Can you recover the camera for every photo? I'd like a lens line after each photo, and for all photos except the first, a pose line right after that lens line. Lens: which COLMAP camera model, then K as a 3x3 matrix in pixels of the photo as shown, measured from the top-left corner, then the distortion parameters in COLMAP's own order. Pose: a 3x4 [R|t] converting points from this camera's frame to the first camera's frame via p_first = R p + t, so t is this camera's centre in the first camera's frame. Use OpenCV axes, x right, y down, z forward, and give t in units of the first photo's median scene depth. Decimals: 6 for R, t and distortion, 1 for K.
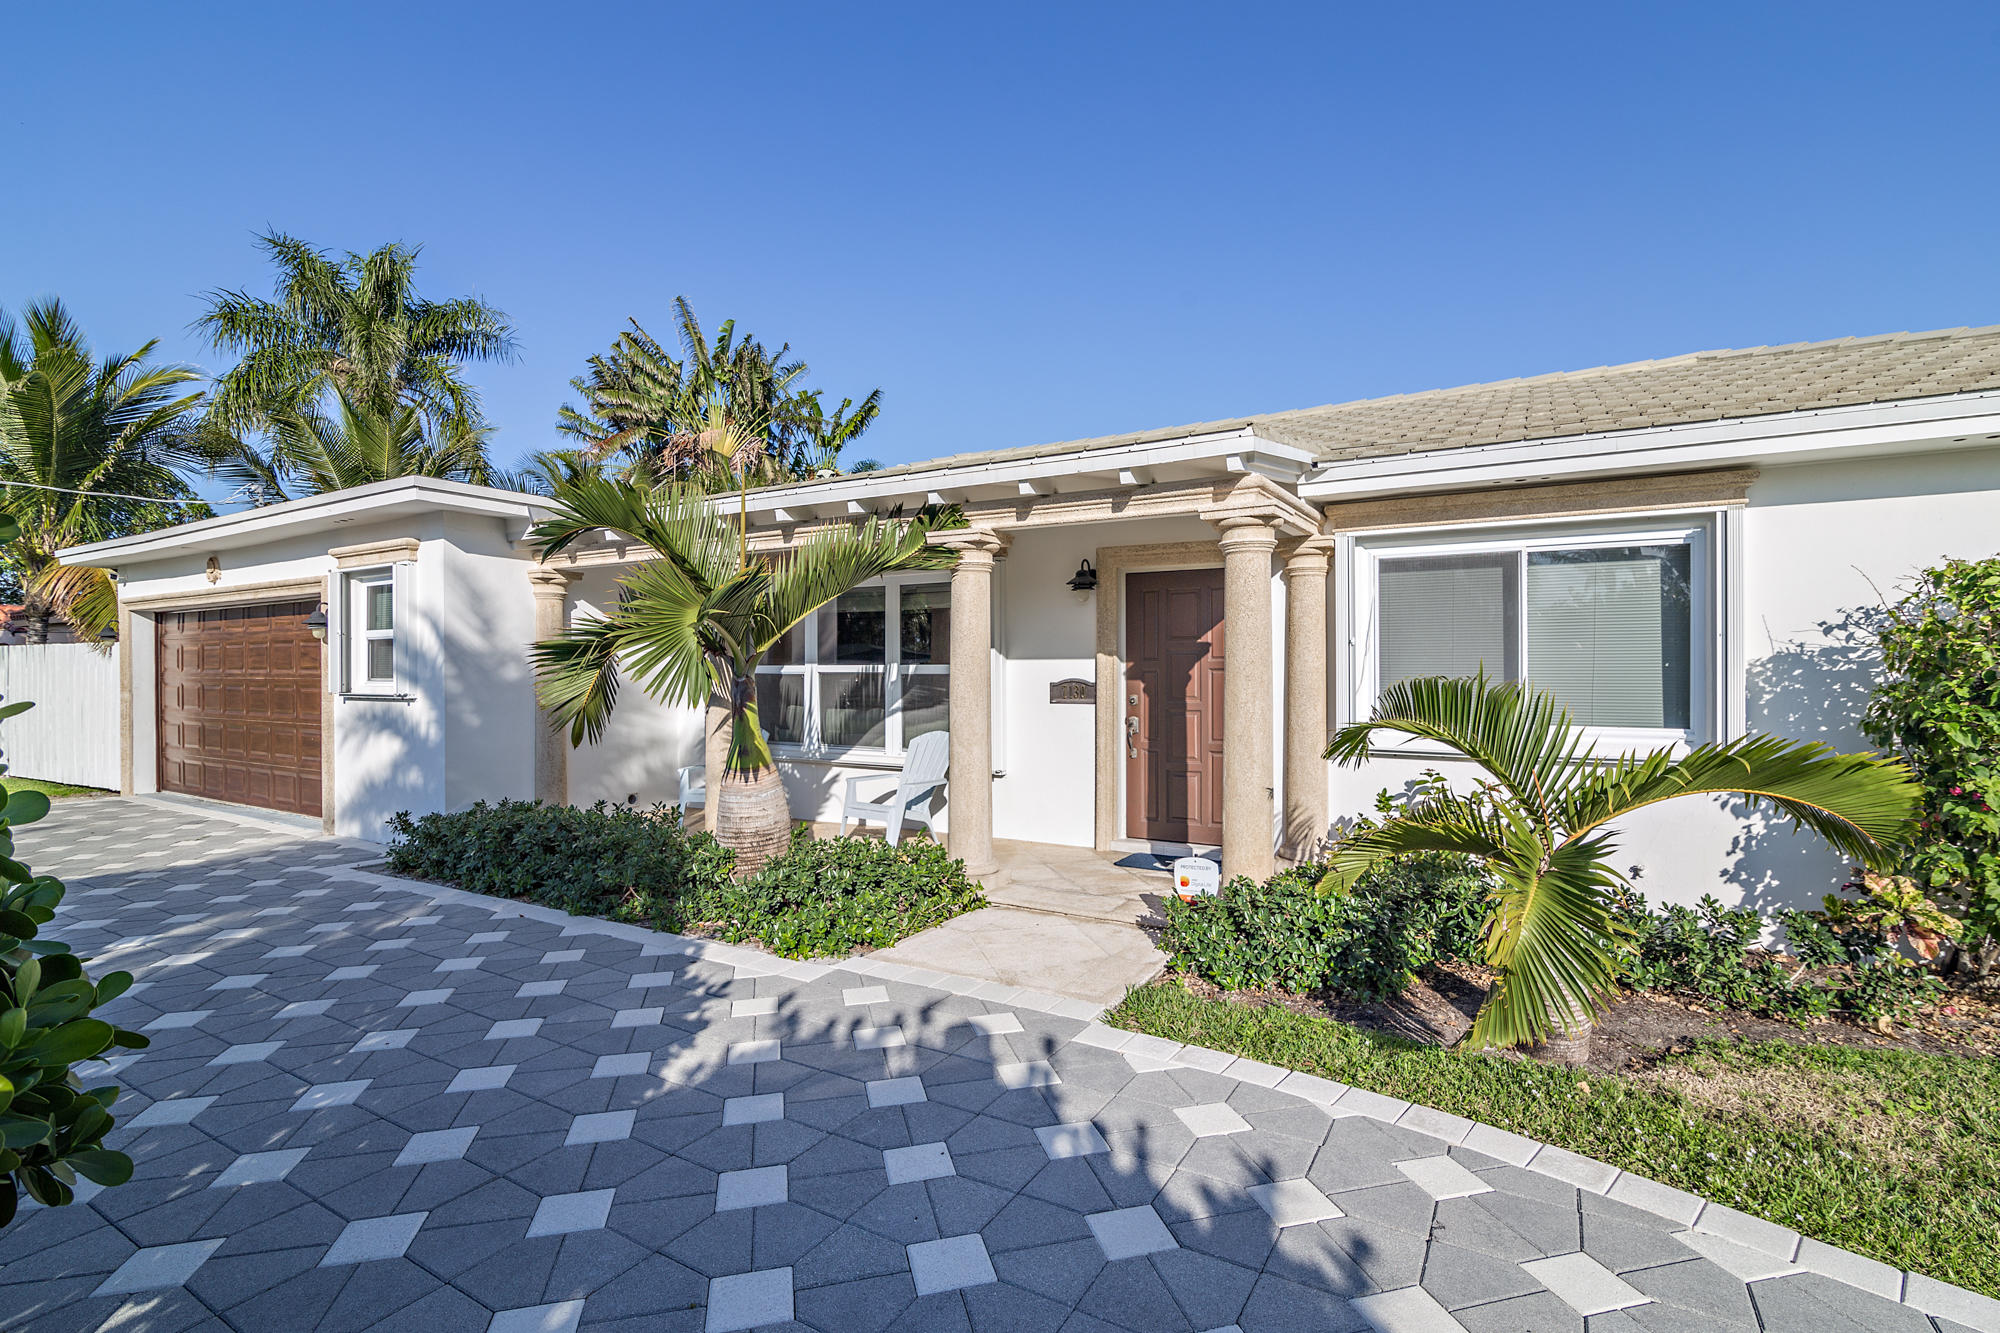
lens RADIAL K [[935.9, 0, 1000.0], [0, 935.9, 666.5], [0, 0, 1]] dist [-0.004171, -0.000206]
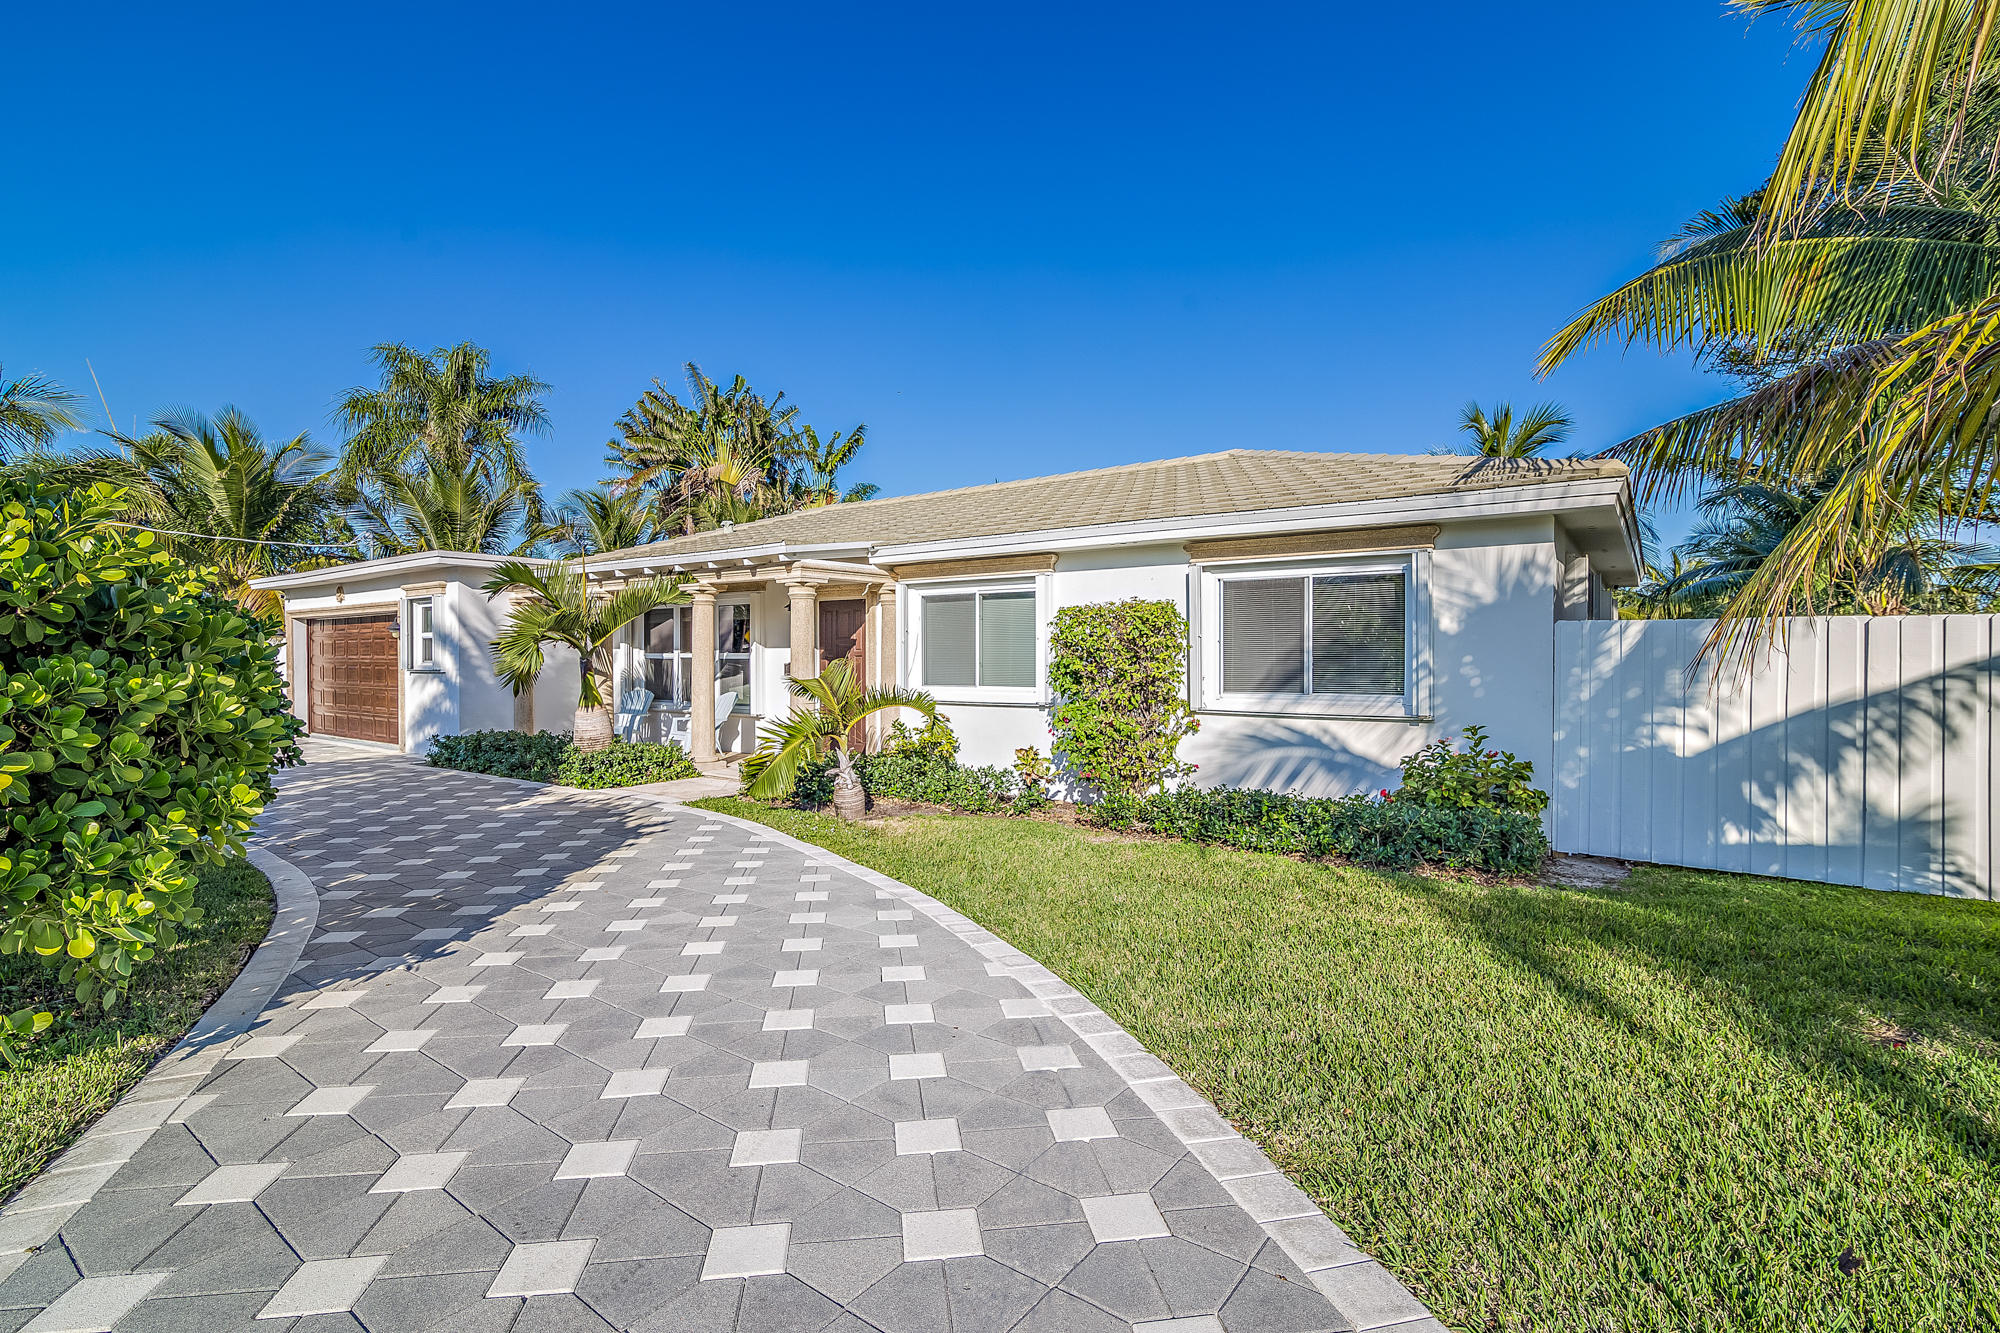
lens RADIAL K [[935.9, 0, 1000.0], [0, 935.9, 666.5], [0, 0, 1]] dist [-0.004171, -0.000206]
pose [[0.995384, 0.002912, -0.095926, 0.410683], [-0.001756, 0.999925, 0.012126, 0.000525], [0.095954, -0.011902, 0.995315, -0.457978]]
